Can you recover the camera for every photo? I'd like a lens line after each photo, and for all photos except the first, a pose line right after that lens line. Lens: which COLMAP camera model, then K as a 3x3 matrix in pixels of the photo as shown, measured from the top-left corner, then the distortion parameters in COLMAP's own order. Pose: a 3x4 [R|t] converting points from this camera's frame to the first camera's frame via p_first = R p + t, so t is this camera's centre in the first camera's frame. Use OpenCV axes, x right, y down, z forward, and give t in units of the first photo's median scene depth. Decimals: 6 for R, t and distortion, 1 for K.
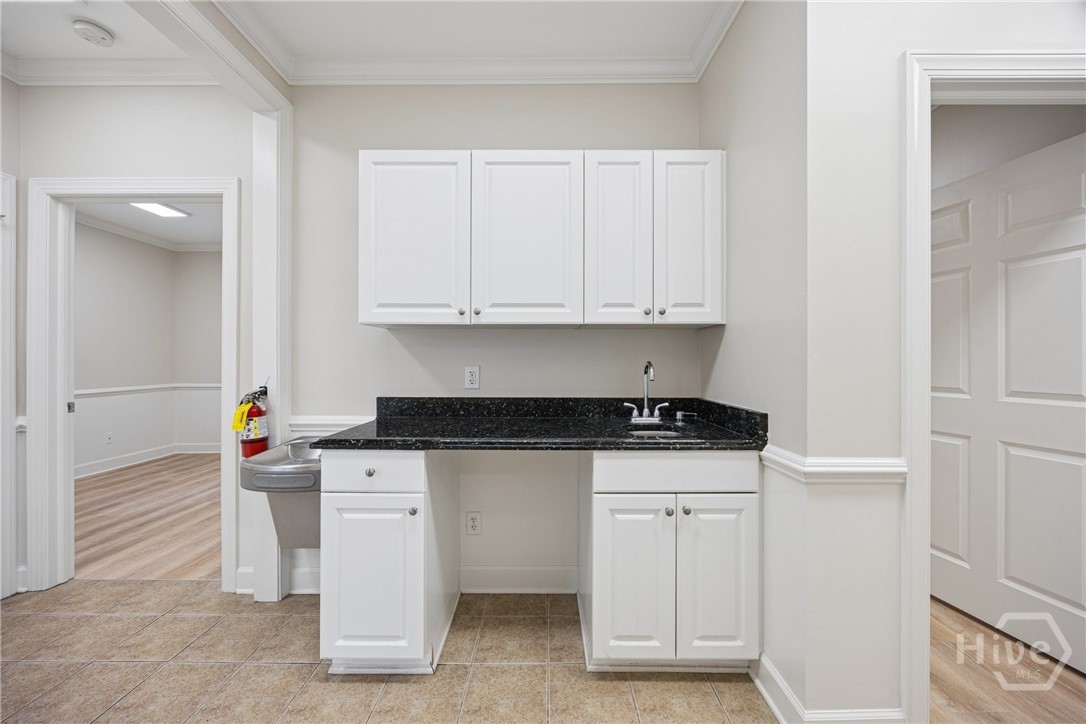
lens RADIAL K [[410.9, 0, 543.2], [0, 410.9, 359.9], [0, 0, 1]] dist [-0.006239, -0.000101]
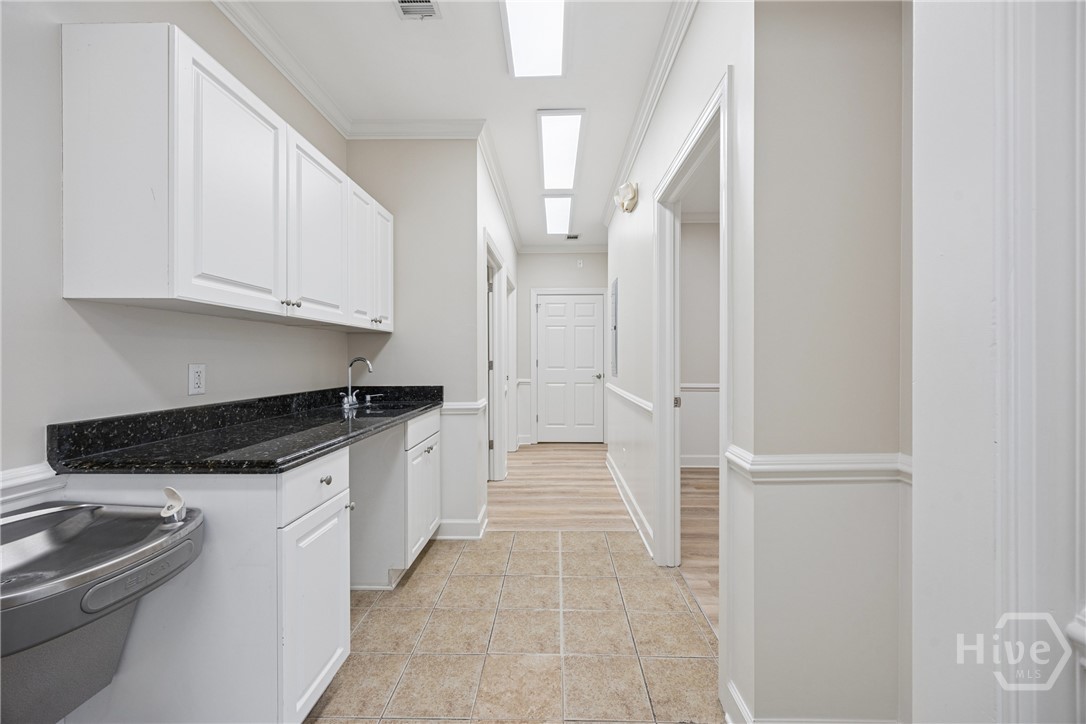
lens RADIAL K [[421.4, 0, 543.0], [0, 421.4, 362.0], [0, 0, 1]] dist [0.001334, -0.000235]
pose [[0.032141, -0.009799, 0.999435, -1.004472], [0.003399, 0.999947, 0.009695, 0.006249], [-0.999478, 0.003086, 0.032173, 0.377178]]
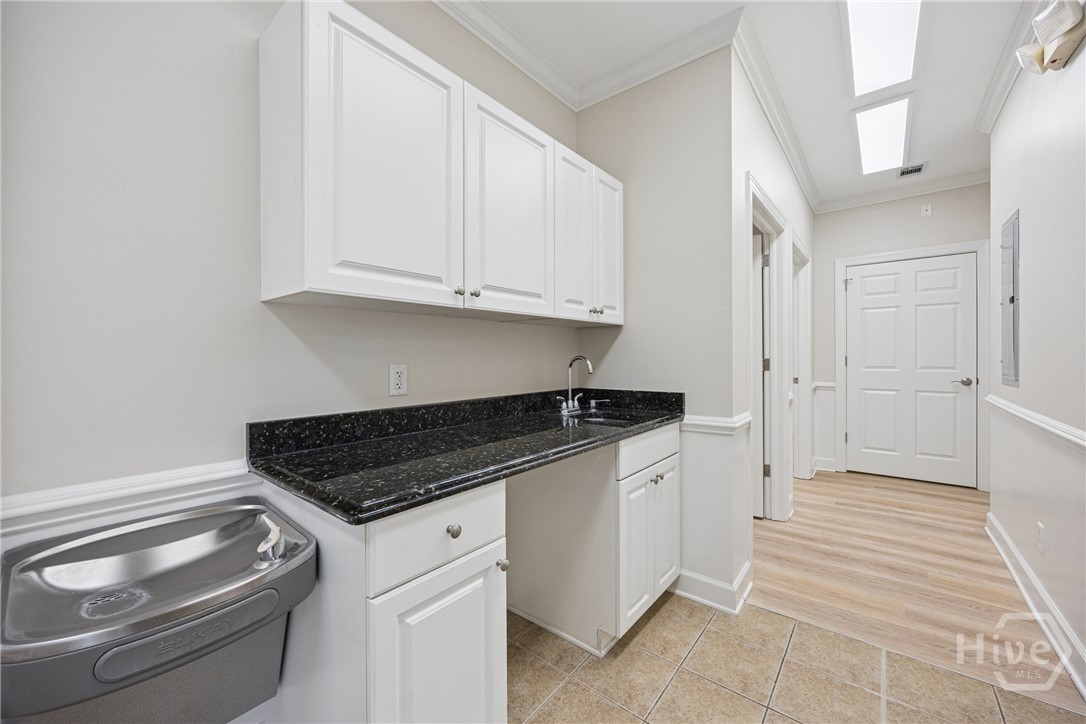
lens RADIAL K [[410.9, 0, 543.2], [0, 410.9, 359.9], [0, 0, 1]] dist [-0.006239, -0.000101]
pose [[0.638423, -0.011931, 0.769593, -0.620342], [0.009711, 0.999925, 0.007446, 0.004649], [-0.769624, 0.002720, 0.638491, 0.369620]]
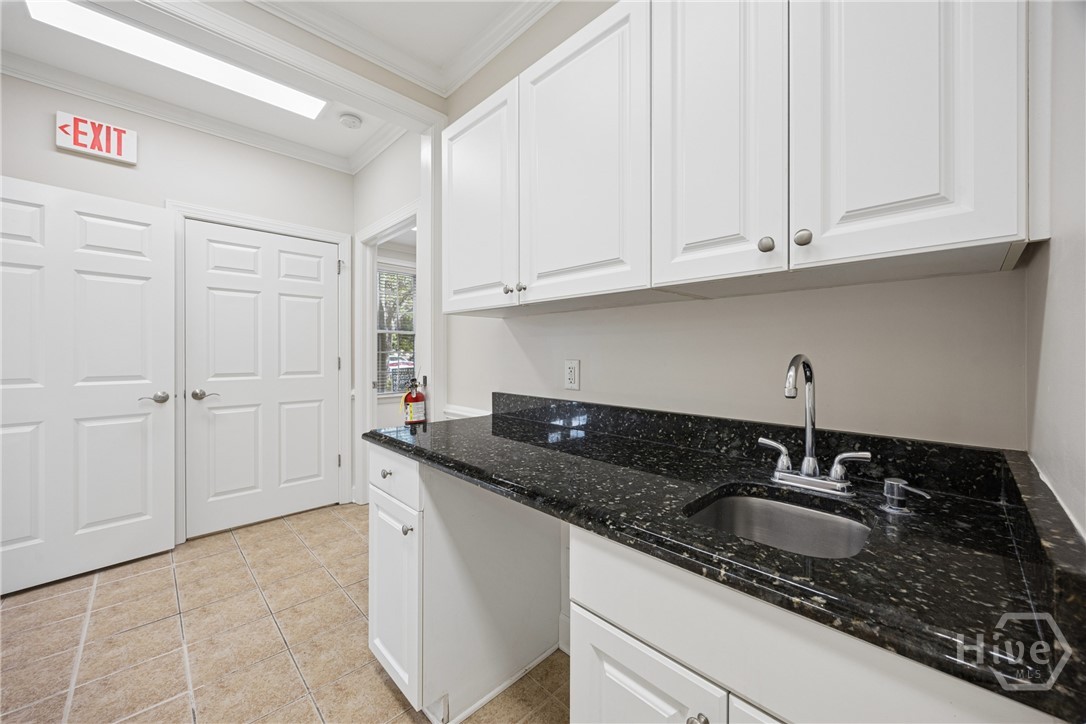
lens RADIAL K [[409.0, 0, 546.4], [0, 409.0, 354.6], [0, 0, 1]] dist [0.000158, 0.000346]
pose [[0.702398, 0.003194, -0.711777, 0.370504], [-0.002045, 0.999995, 0.002470, 0.002912], [0.711782, -0.000279, 0.702401, 0.465829]]
